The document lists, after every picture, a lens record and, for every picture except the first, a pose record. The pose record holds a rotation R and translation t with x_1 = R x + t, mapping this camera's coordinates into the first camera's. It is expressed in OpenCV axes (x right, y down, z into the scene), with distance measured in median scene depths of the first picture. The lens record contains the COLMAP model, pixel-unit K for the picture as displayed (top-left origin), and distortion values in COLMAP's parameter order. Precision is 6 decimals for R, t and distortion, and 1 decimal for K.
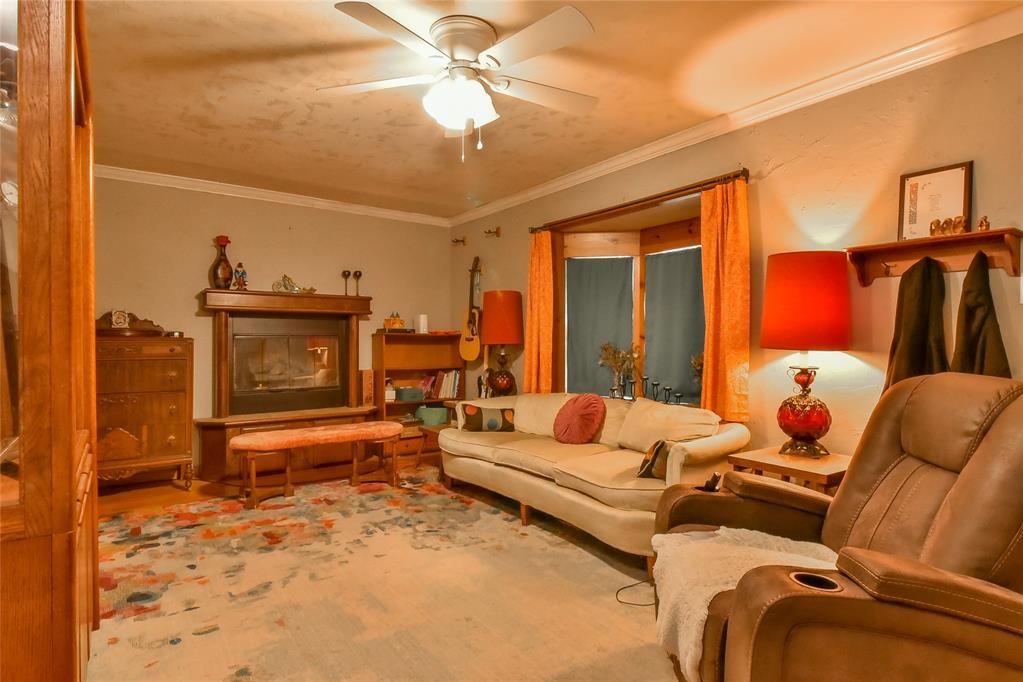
lens RADIAL K [[564.3, 0, 516.2], [0, 564.3, 337.5], [0, 0, 1]] dist [0.043700, -0.026578]
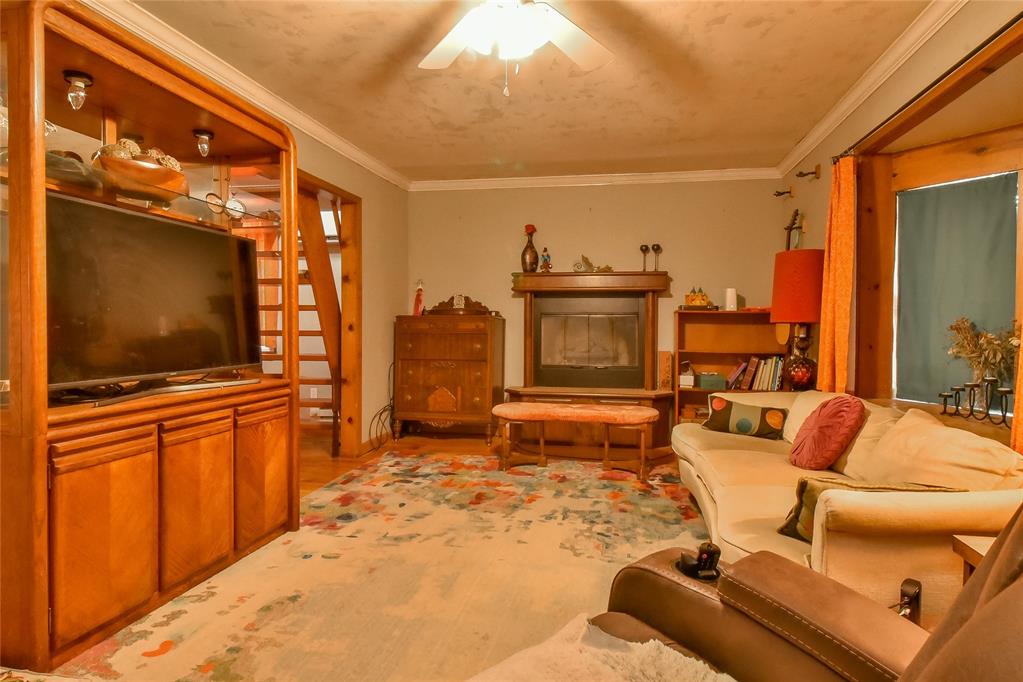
lens RADIAL K [[564.3, 0, 520.7], [0, 564.3, 332.6], [0, 0, 1]] dist [0.043700, -0.026578]
pose [[0.694535, 0.015250, -0.719297, 0.335328], [-0.002534, 0.999821, 0.018750, 0.014932], [0.719454, -0.011200, 0.694450, 0.273324]]
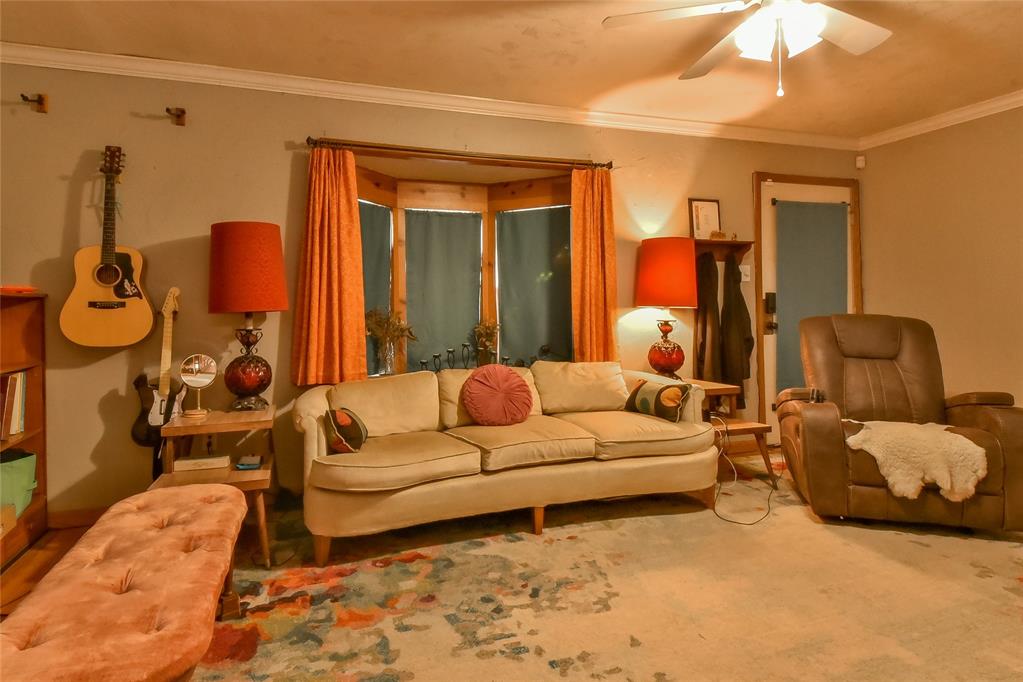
lens RADIAL K [[564.3, 0, 478.5], [0, 564.3, 300.3], [0, 0, 1]] dist [0.043700, -0.026578]
pose [[0.279501, 0.014039, 0.960043, -0.695136], [0.011208, 0.999777, -0.017883, 0.017049], [-0.960080, 0.015759, 0.279281, 0.767733]]
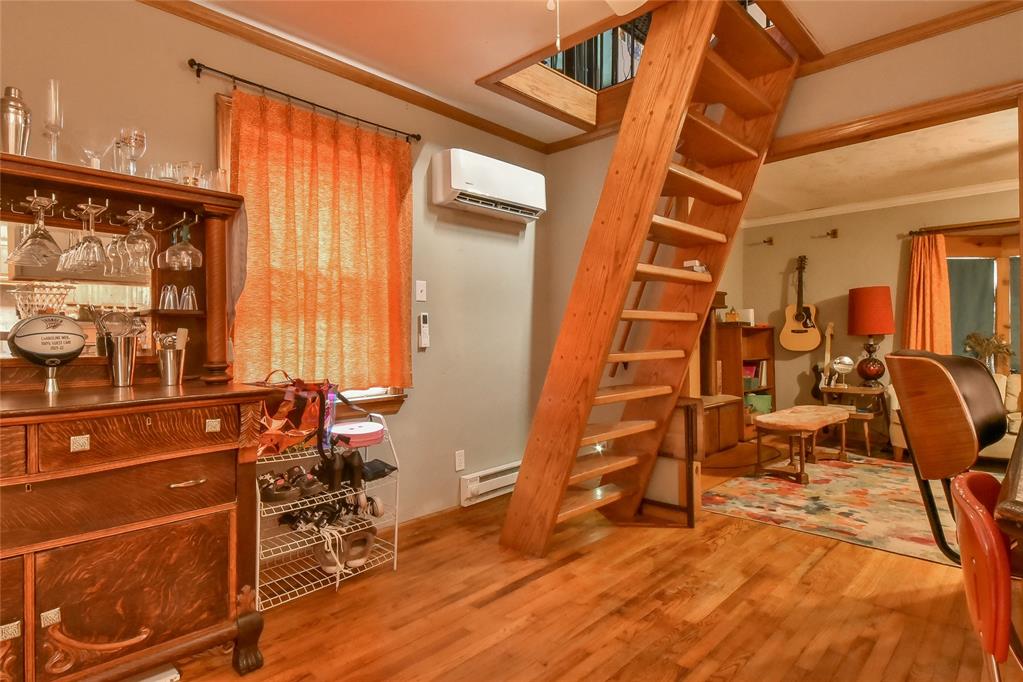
lens RADIAL K [[564.3, 0, 504.0], [0, 564.3, 335.7], [0, 0, 1]] dist [0.043700, -0.026578]
pose [[0.982268, -0.008235, 0.187303, -1.221353], [0.009562, 0.999935, -0.006183, 0.018542], [-0.187240, 0.007865, 0.982283, 0.035262]]
